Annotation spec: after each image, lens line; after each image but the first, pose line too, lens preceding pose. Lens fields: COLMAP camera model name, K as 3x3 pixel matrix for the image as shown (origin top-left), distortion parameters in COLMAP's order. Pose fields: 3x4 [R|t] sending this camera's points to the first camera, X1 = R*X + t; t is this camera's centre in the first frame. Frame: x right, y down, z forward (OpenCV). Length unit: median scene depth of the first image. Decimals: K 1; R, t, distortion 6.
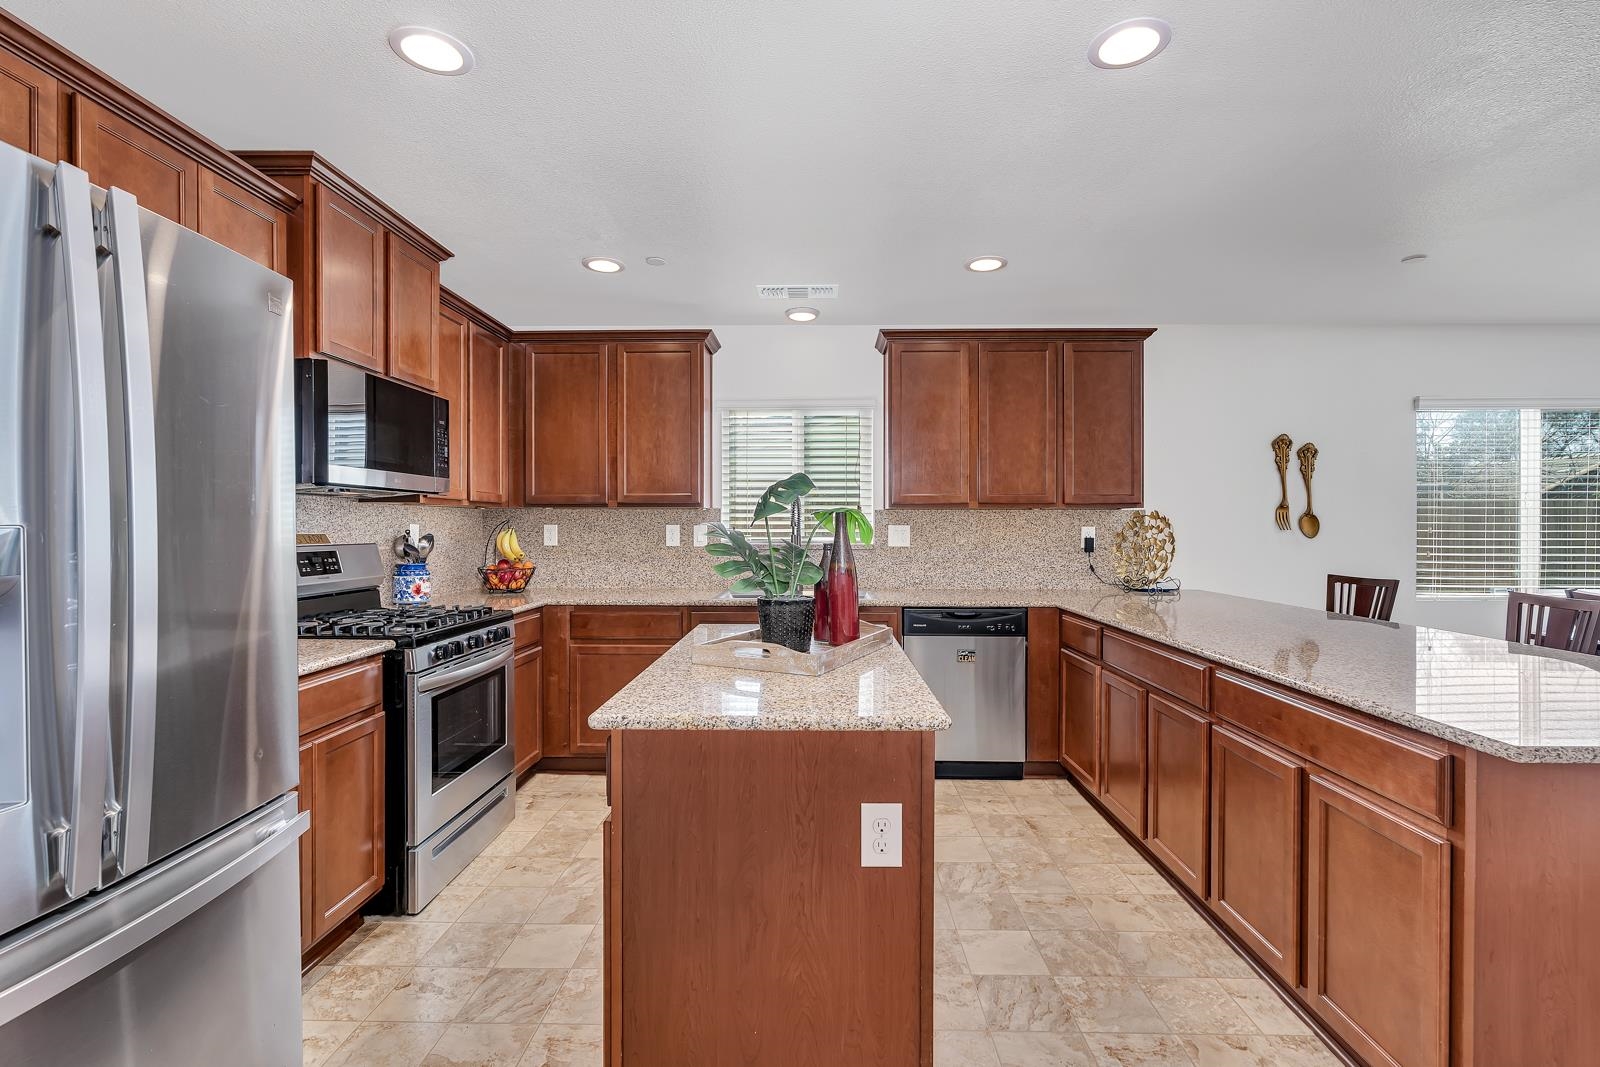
lens RADIAL K [[731.9, 0, 815.5], [0, 731.9, 532.9], [0, 0, 1]] dist [0.001111, 0.000306]
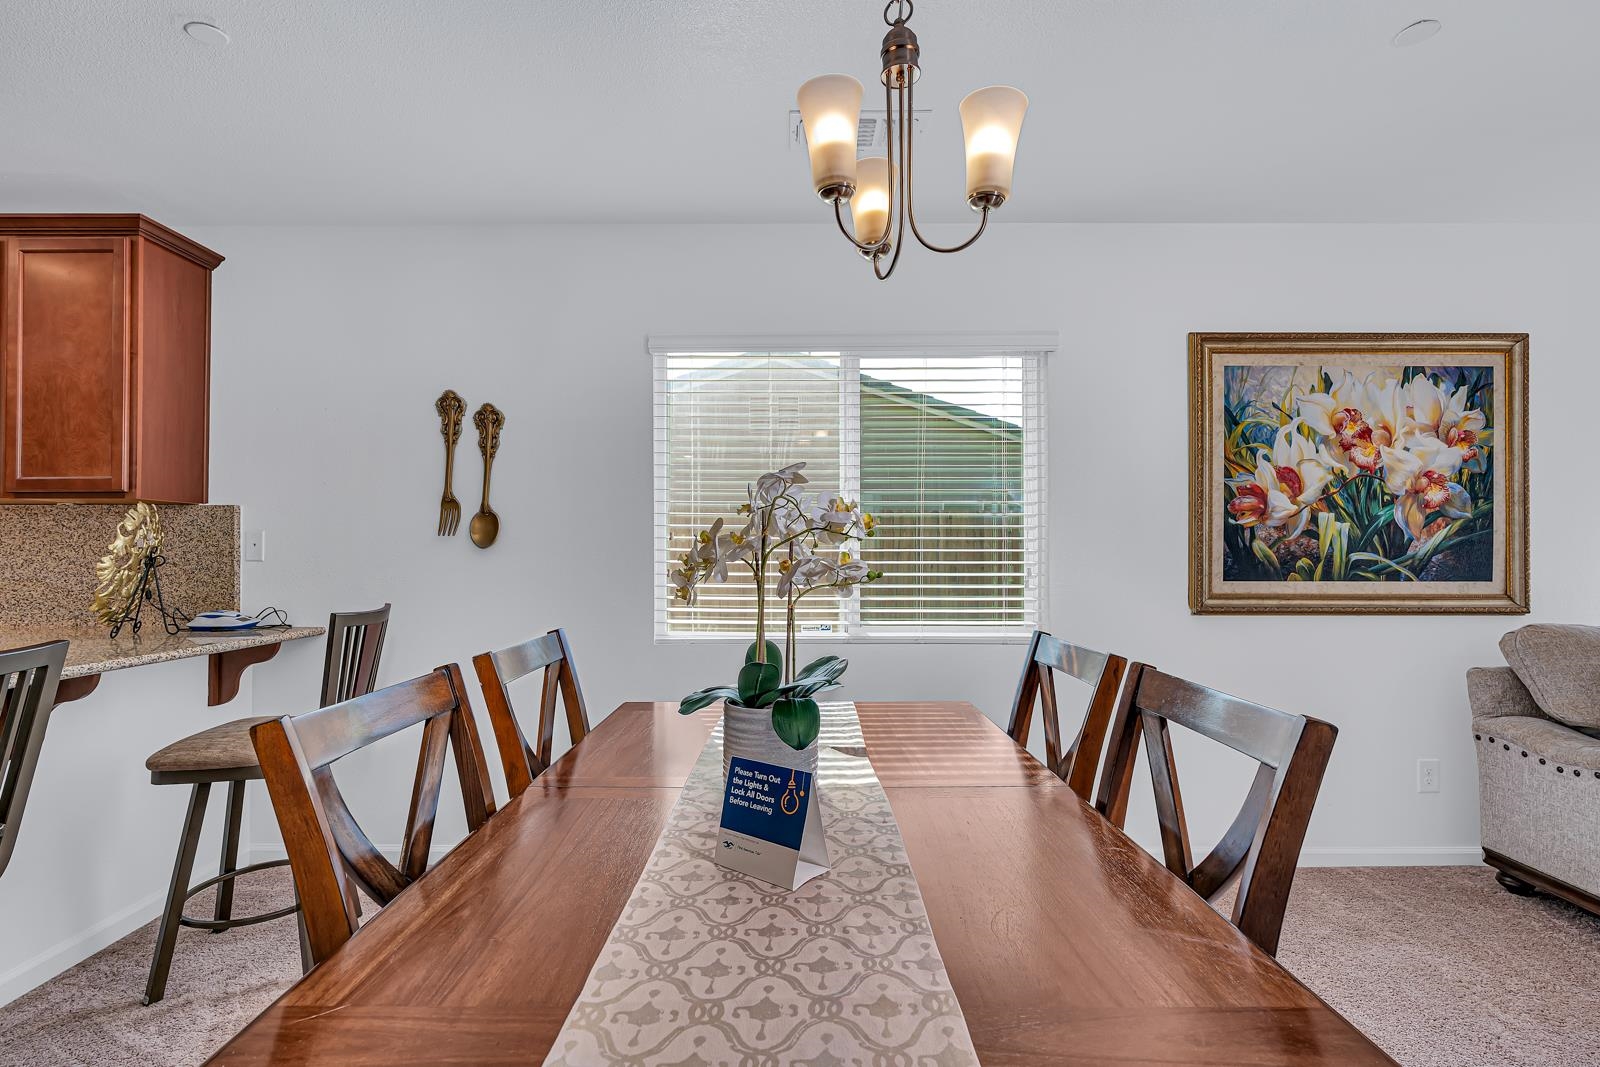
lens RADIAL K [[731.5, 0, 782.1], [0, 731.5, 544.8], [0, 0, 1]] dist [-0.005082, -0.000417]
pose [[0.999983, 0.000420, 0.005859, 0.990674], [-0.000294, 0.999770, -0.021427, 0.018614], [-0.005867, 0.021425, 0.999753, 0.366031]]
